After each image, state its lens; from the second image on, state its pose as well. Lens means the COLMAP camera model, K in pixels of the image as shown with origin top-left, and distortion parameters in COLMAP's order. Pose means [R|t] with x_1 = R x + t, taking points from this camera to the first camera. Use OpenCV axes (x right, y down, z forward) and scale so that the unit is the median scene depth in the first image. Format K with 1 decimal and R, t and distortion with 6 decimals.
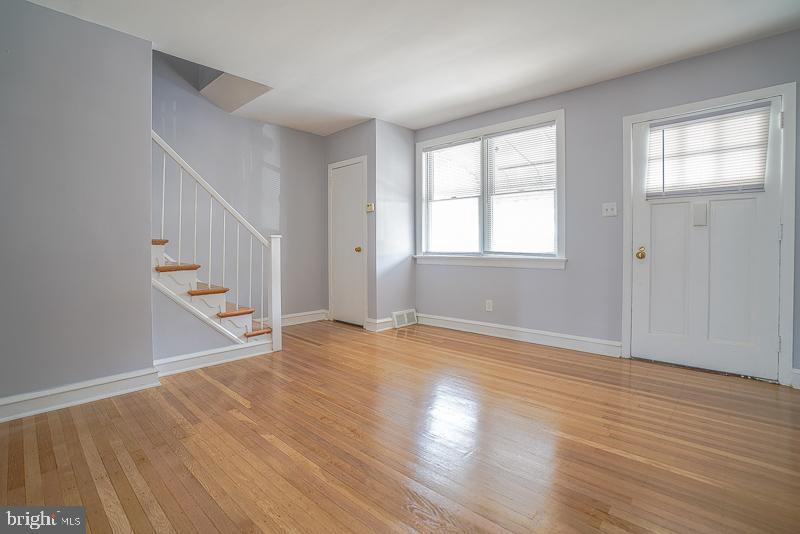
lens RADIAL K [[378.0, 0, 392.0], [0, 378.0, 247.8], [0, 0, 1]] dist [-0.063463, 0.022616]
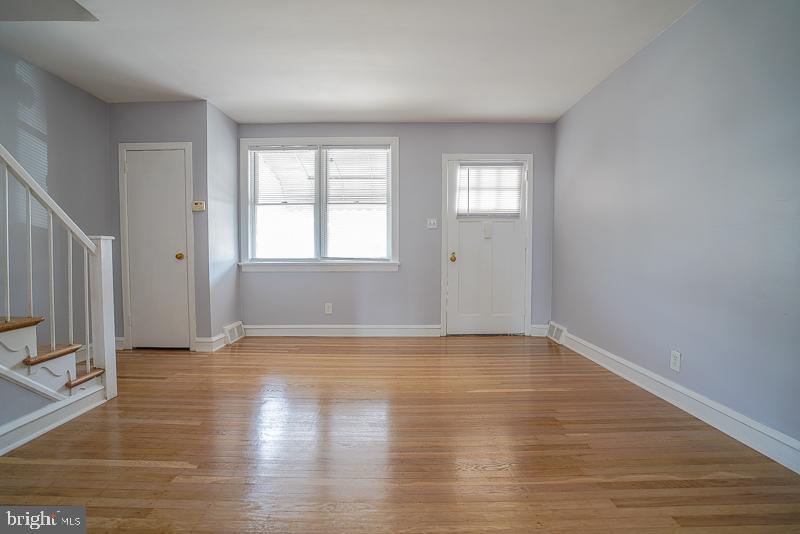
lens RADIAL K [[373.3, 0, 392.6], [0, 373.3, 267.4], [0, 0, 1]] dist [-0.061466, 0.021818]
pose [[0.728853, -0.025574, 0.684193, -0.371389], [0.003421, 0.999426, 0.033713, 0.004068], [-0.684662, -0.022232, 0.728522, 0.131921]]
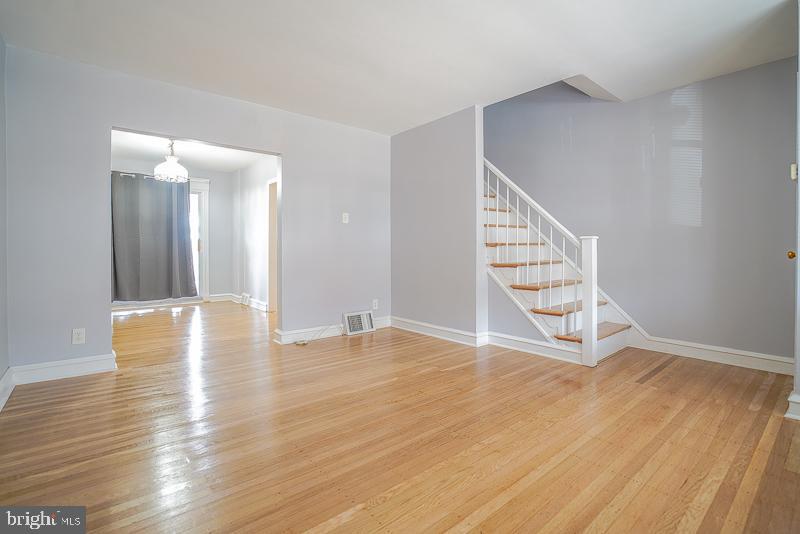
lens RADIAL K [[378.0, 0, 392.0], [0, 378.0, 247.8], [0, 0, 1]] dist [-0.063463, 0.022616]
pose [[-0.120886, 0.002759, -0.992663, 0.607208], [-0.004912, 0.999982, 0.003378, -0.005417], [0.992654, 0.005285, -0.120871, 0.627311]]
